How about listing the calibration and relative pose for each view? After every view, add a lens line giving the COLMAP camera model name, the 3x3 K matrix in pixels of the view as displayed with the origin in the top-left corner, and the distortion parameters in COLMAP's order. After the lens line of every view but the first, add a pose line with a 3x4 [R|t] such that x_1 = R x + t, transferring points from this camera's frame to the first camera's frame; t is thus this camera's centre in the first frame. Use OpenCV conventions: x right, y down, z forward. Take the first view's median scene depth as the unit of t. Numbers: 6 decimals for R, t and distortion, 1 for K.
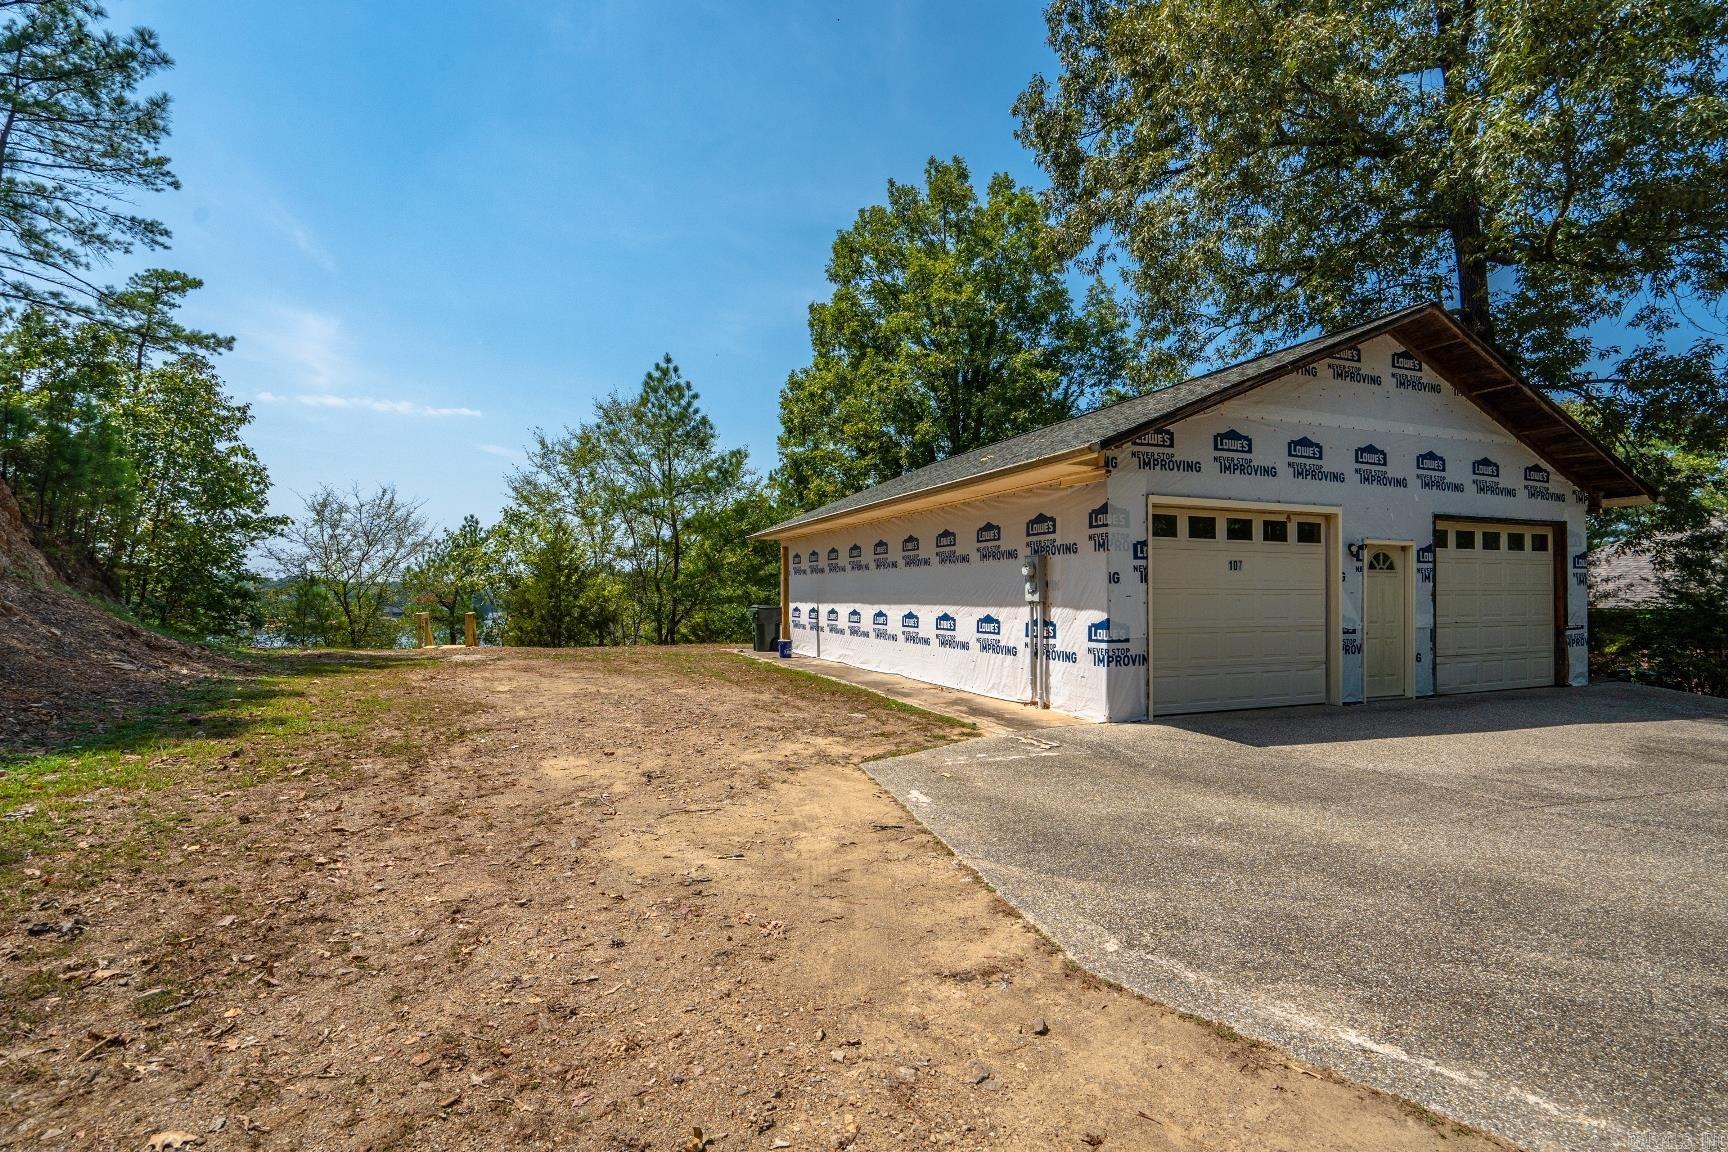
lens RADIAL K [[785.4, 0, 857.8], [0, 785.4, 586.9], [0, 0, 1]] dist [-0.001505, -0.000738]
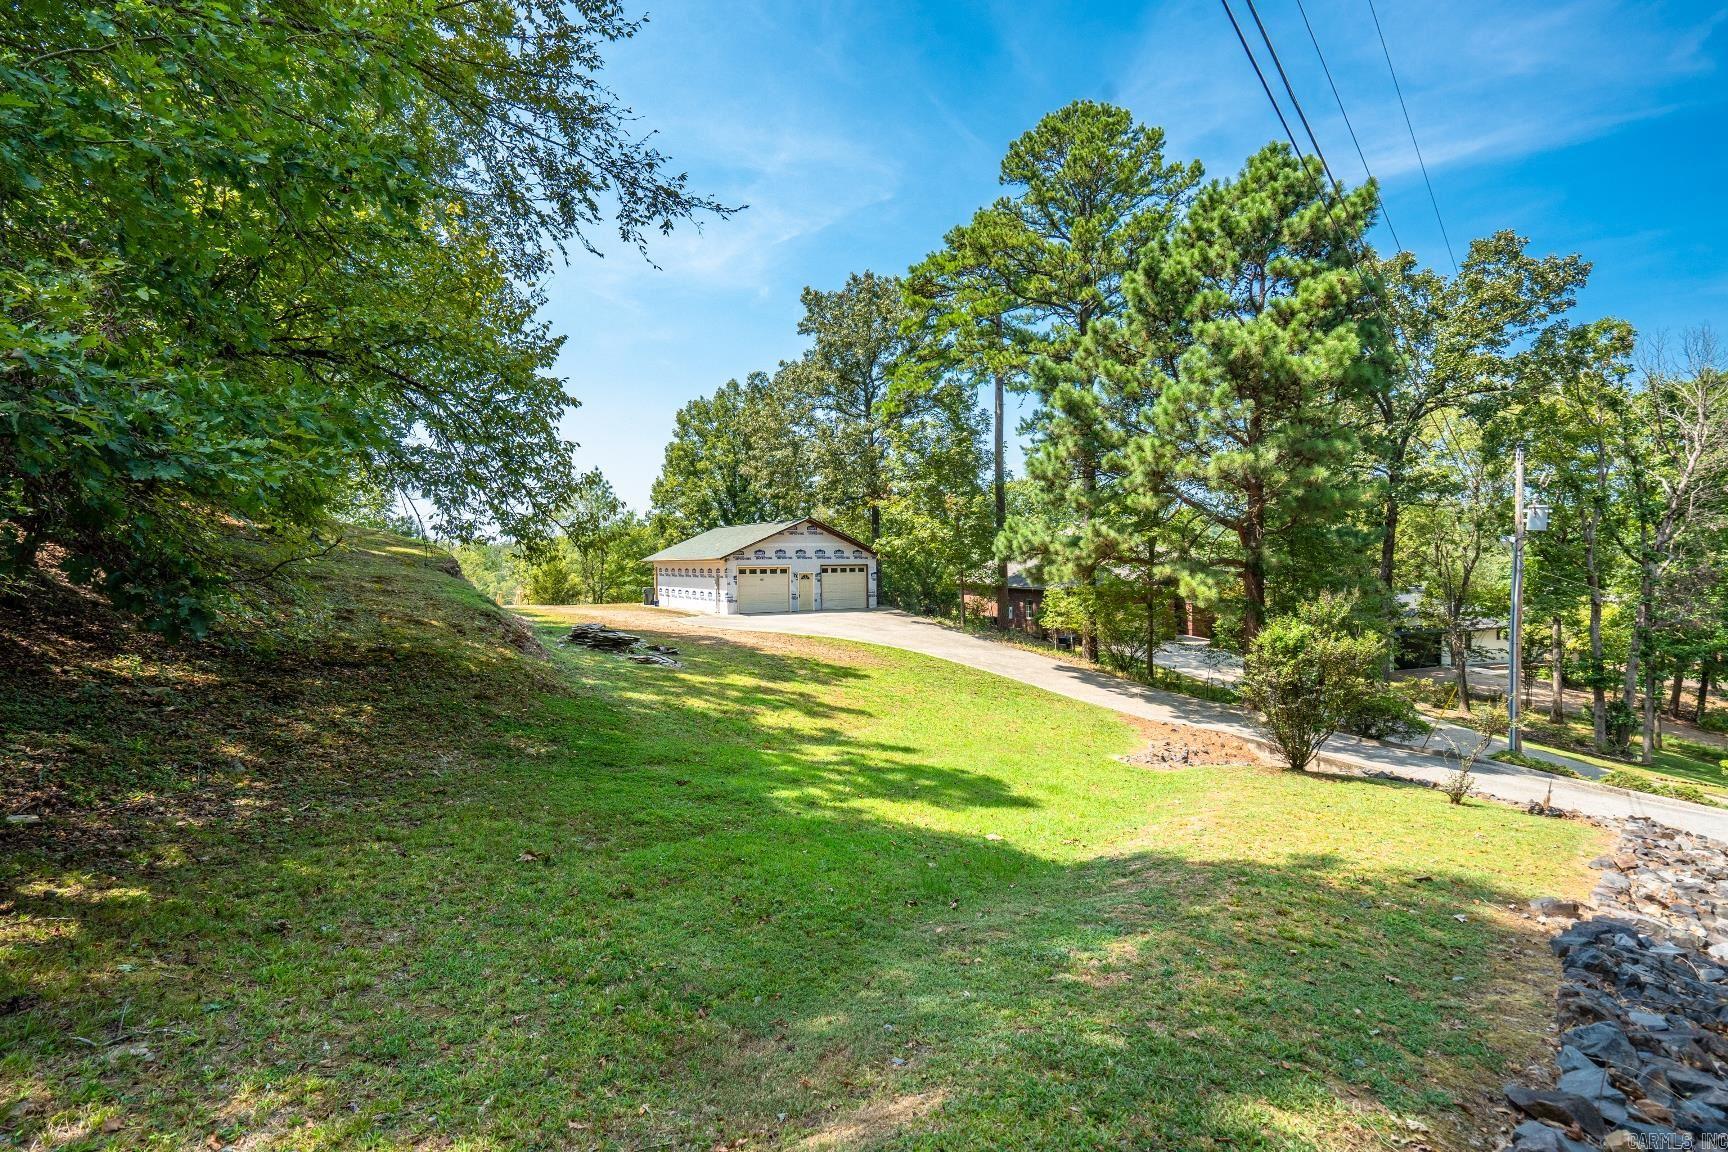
lens RADIAL K [[785.4, 0, 869.5], [0, 785.4, 572.5], [0, 0, 1]] dist [-0.001505, -0.000738]
pose [[0.984328, -0.011712, 0.175957, 0.241712], [0.007135, 0.999620, 0.026620, -0.147107], [-0.176202, -0.024948, 0.984038, -2.798347]]
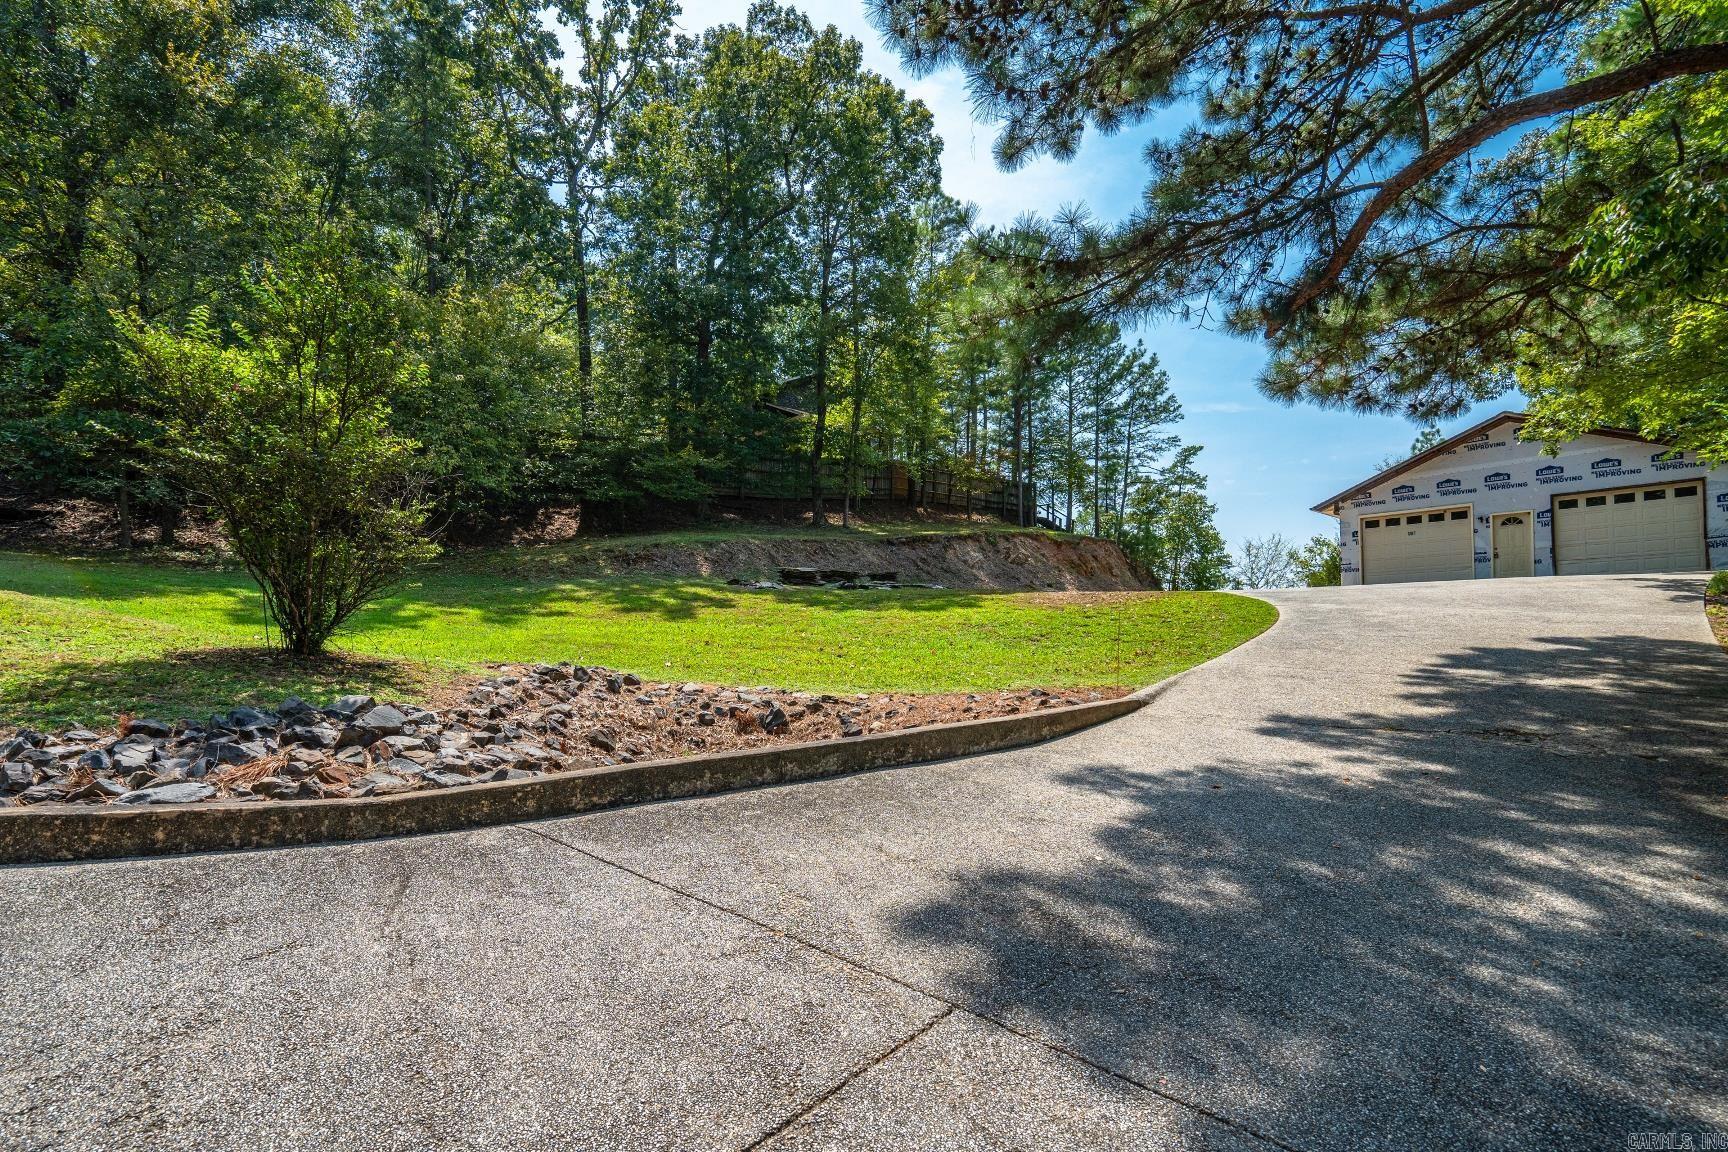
lens RADIAL K [[785.4, 0, 861.0], [0, 785.4, 581.6], [0, 0, 1]] dist [-0.001505, -0.000738]
pose [[0.342698, -0.077200, -0.936268, 1.904027], [0.025882, 0.997015, -0.072735, 0.231524], [0.939089, 0.000694, 0.343673, -1.391532]]
